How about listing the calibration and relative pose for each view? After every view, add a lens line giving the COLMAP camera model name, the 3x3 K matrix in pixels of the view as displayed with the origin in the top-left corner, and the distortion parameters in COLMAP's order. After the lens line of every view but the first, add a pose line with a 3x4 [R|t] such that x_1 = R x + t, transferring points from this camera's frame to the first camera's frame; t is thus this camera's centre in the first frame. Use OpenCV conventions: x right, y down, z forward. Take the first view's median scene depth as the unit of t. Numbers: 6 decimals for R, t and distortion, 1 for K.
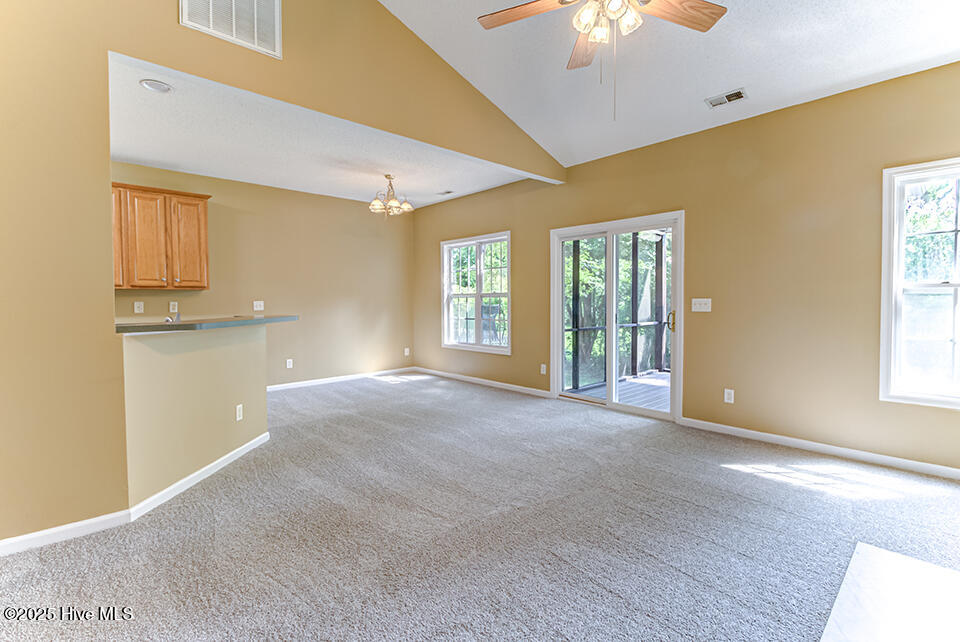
lens RADIAL K [[439.7, 0, 475.1], [0, 439.7, 312.0], [0, 0, 1]] dist [0.001934, -0.000555]
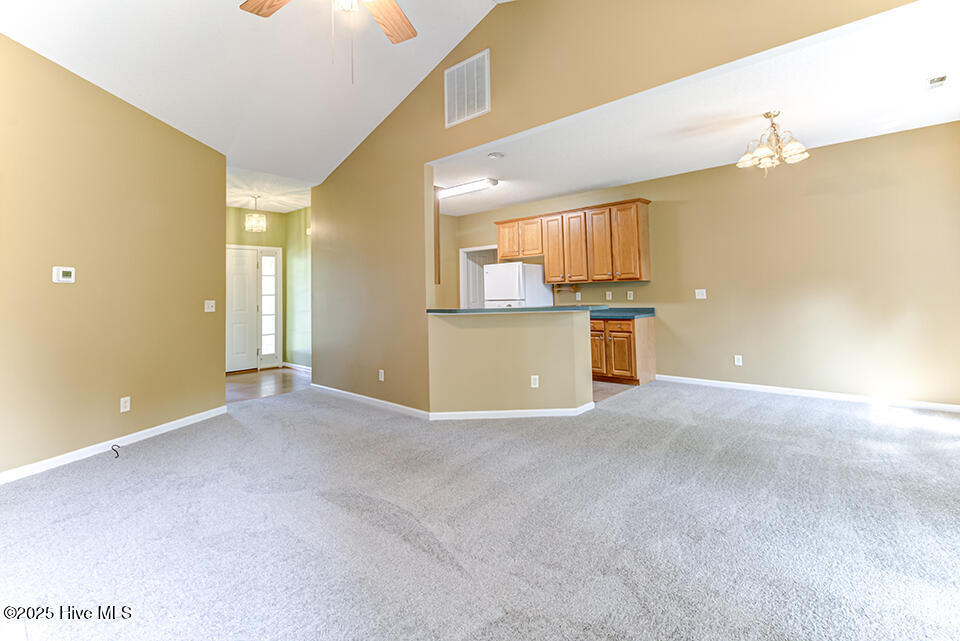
lens RADIAL K [[439.7, 0, 482.1], [0, 439.7, 274.3], [0, 0, 1]] dist [0.001934, -0.000555]
pose [[0.085148, -0.040091, -0.995561, 0.507360], [-0.005299, 0.999158, -0.040689, -0.019422], [0.996354, 0.008740, 0.084864, 0.520548]]
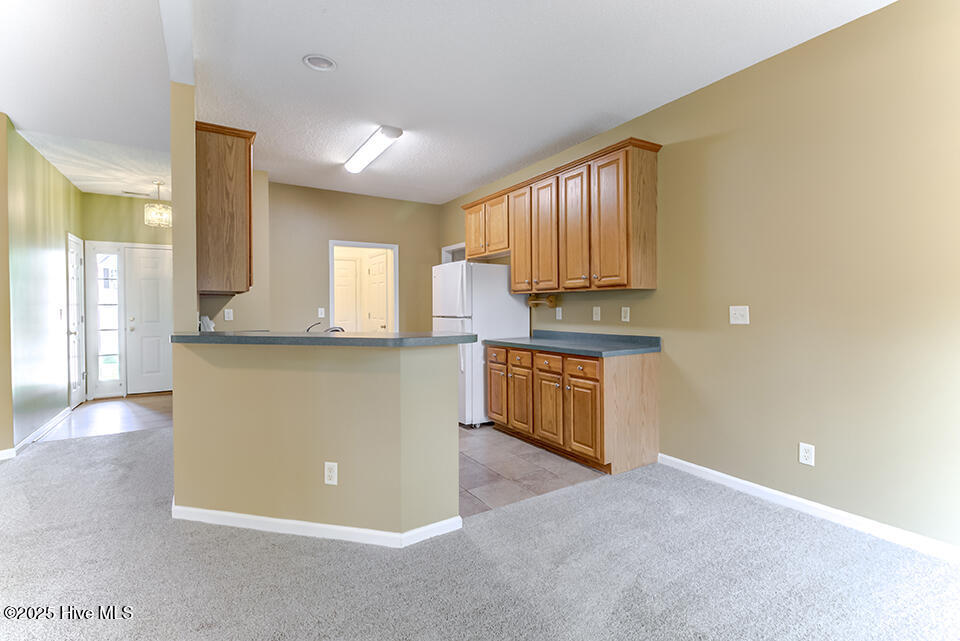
lens RADIAL K [[439.7, 0, 482.1], [0, 439.7, 315.2], [0, 0, 1]] dist [0.001934, -0.000555]
pose [[-0.174053, 0.026420, -0.984382, 0.058709], [-0.019994, 0.999339, 0.030357, -0.028625], [0.984533, 0.024966, -0.173410, 0.944138]]
